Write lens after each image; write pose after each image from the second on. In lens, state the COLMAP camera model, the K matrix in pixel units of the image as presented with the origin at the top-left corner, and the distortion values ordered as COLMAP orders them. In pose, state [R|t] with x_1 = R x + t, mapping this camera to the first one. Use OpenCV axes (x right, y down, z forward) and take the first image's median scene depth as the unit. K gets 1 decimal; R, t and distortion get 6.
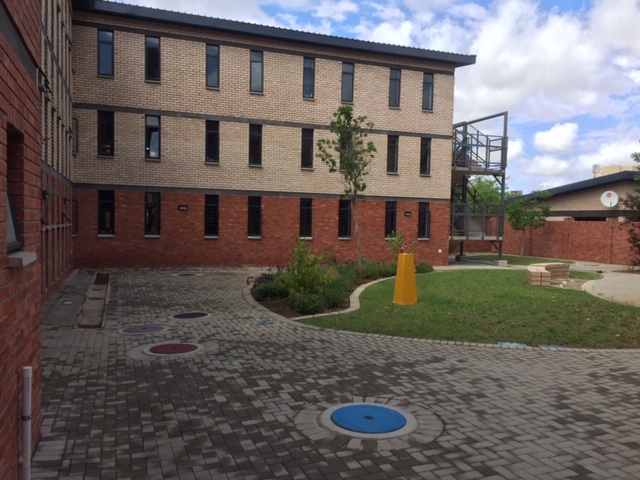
lens RADIAL K [[547.2, 0, 318.8], [0, 547.2, 243.3], [0, 0, 1]] dist [0.085306, -0.099360]
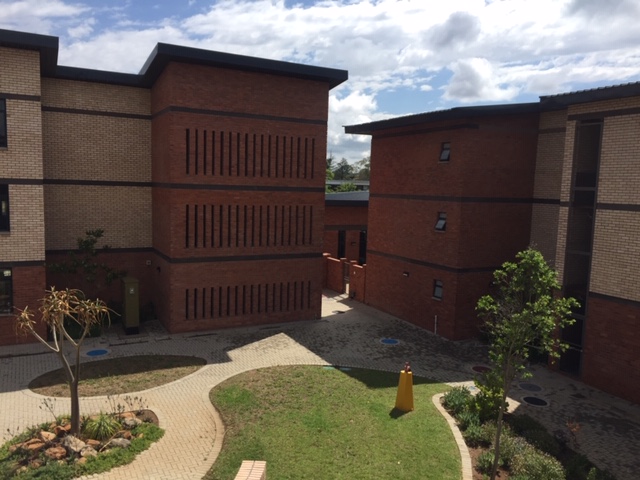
lens RADIAL K [[547.2, 0, 318.8], [0, 547.2, 243.3], [0, 0, 1]] dist [0.085306, -0.099360]
pose [[-0.990075, -0.038616, -0.135134, 0.242736], [-0.057624, 0.988514, 0.139715, -0.200006], [0.128186, 0.146115, -0.980927, 0.973363]]
